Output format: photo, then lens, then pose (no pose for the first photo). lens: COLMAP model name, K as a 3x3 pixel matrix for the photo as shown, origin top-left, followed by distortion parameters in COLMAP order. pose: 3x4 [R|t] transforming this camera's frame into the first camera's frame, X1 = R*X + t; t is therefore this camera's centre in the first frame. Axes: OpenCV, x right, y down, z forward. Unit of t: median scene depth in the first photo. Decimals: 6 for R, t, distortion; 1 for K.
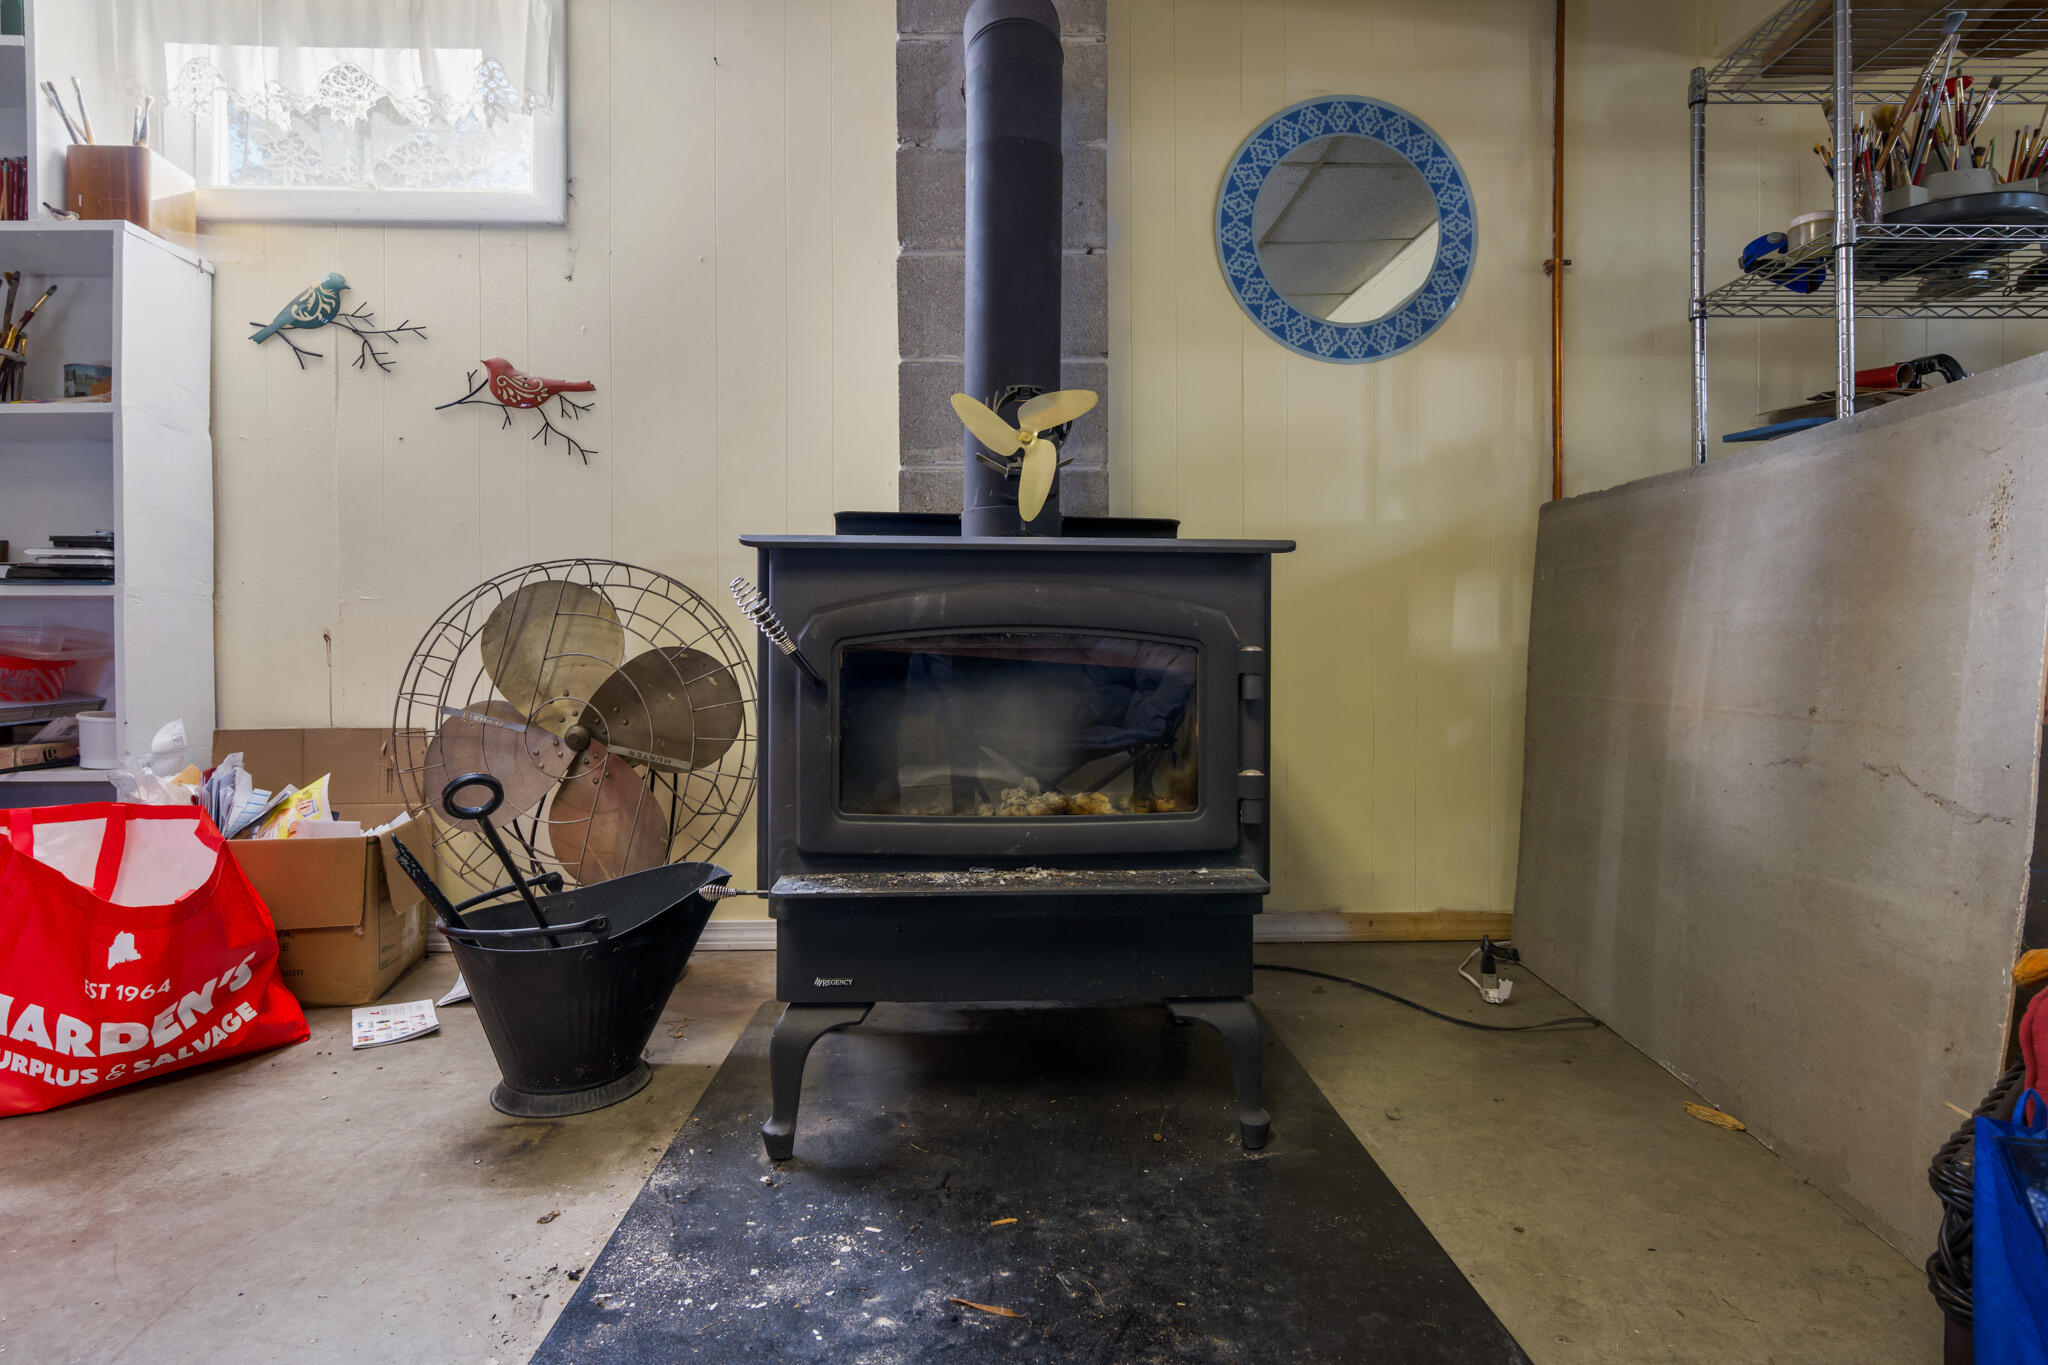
lens RADIAL K [[1054.1, 0, 1024.0], [0, 1054.1, 682.5], [0, 0, 1]] dist [0.000379, 0.000059]
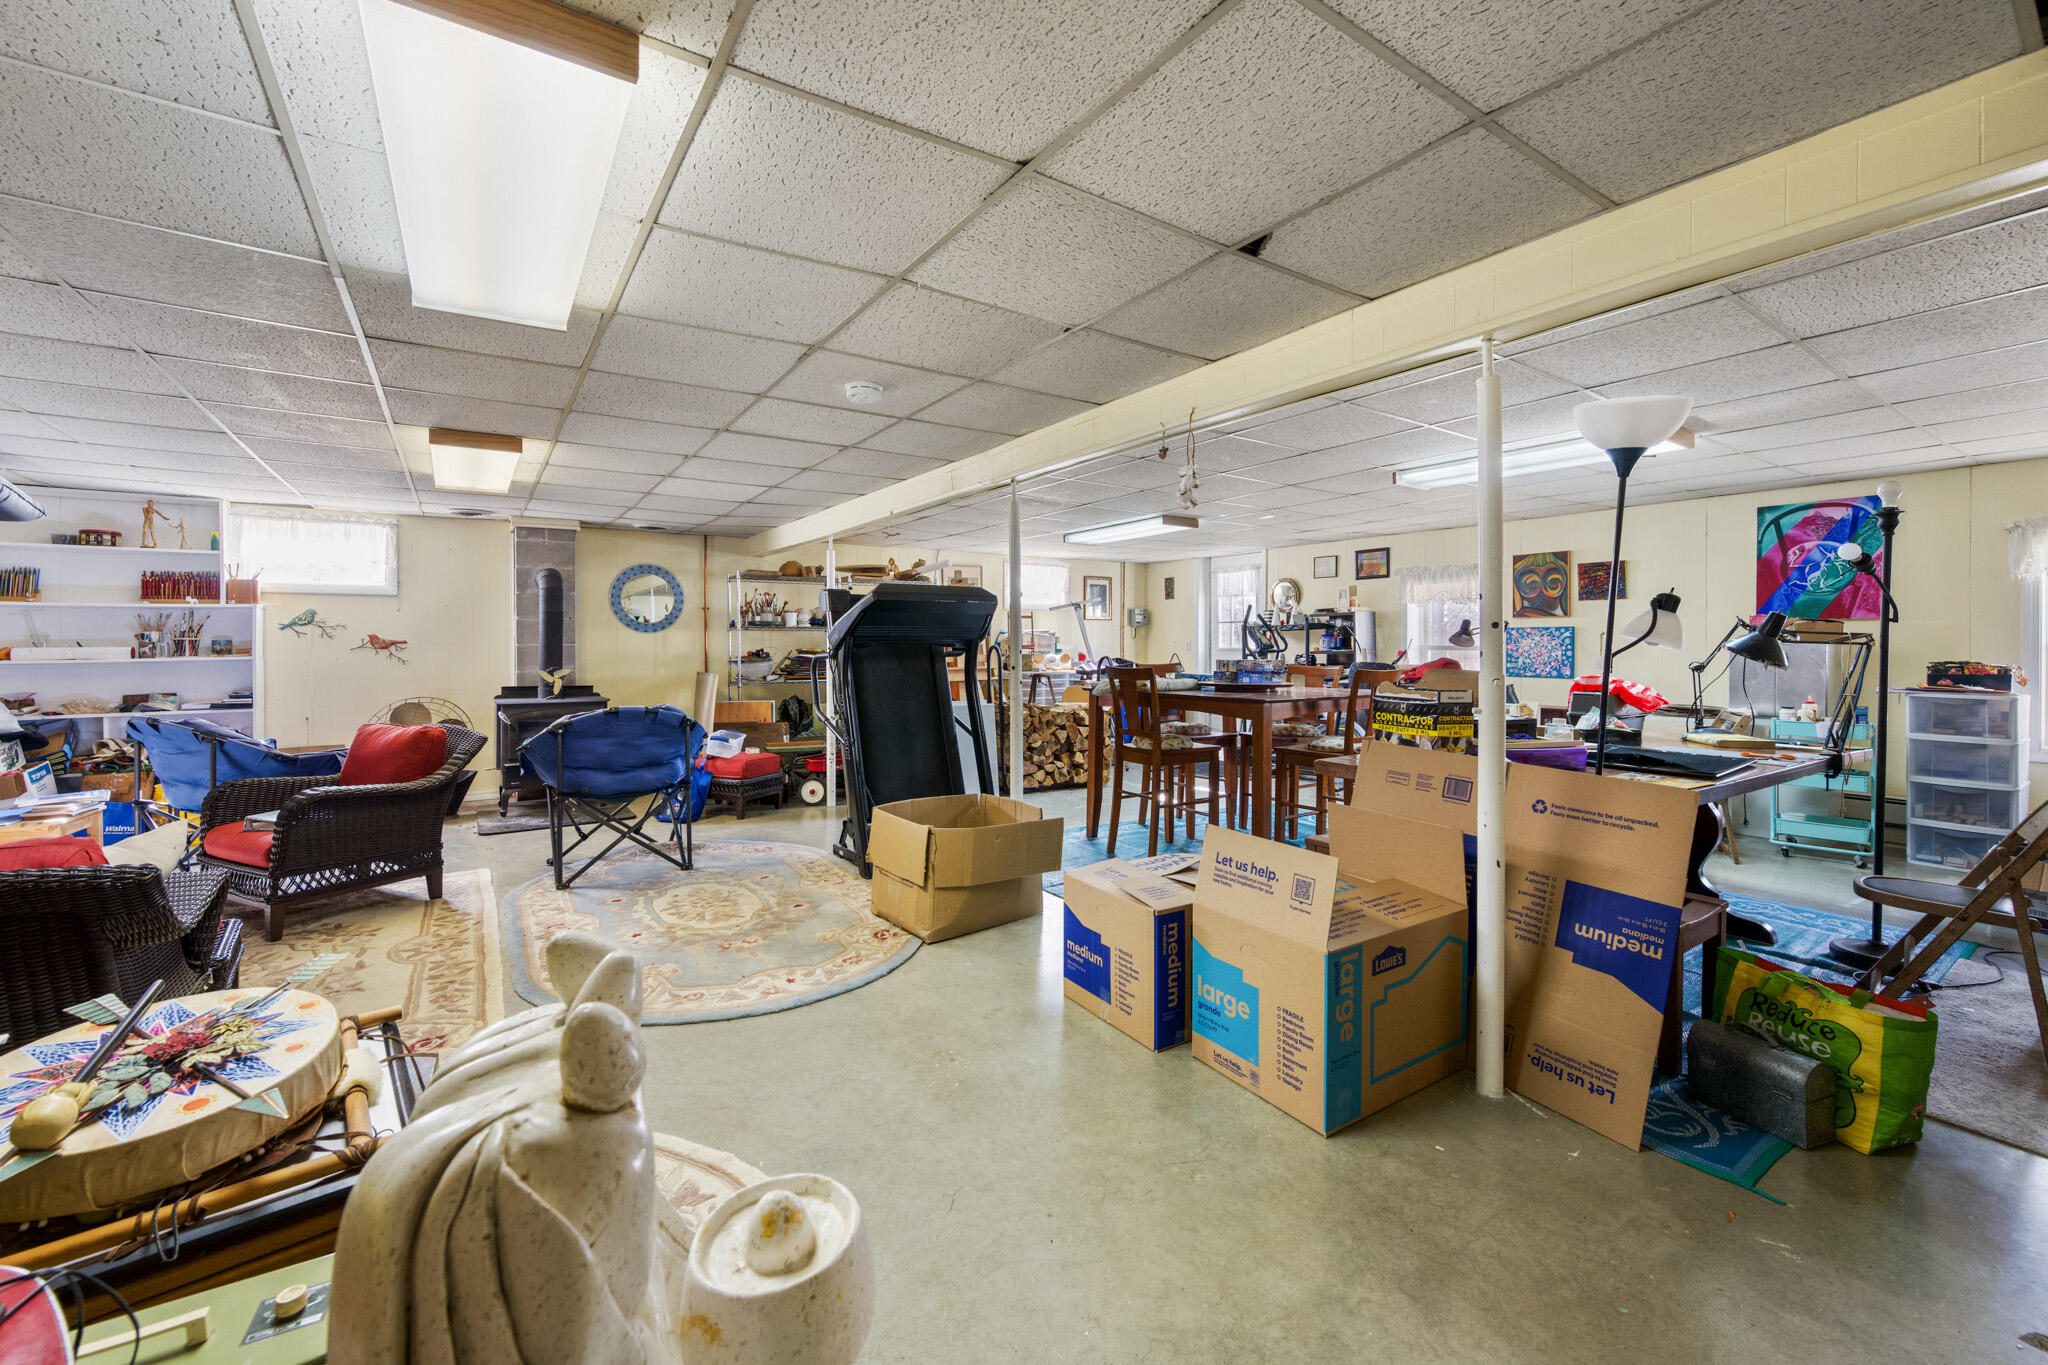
lens RADIAL K [[818.9, 0, 1023.1], [0, 818.9, 652.8], [0, 0, 1]] dist [-0.001052, -0.000225]
pose [[0.849946, -0.003899, 0.526855, -0.107409], [0.000400, 0.999977, 0.006755, -0.265910], [-0.526869, -0.005531, 0.849928, -2.370890]]
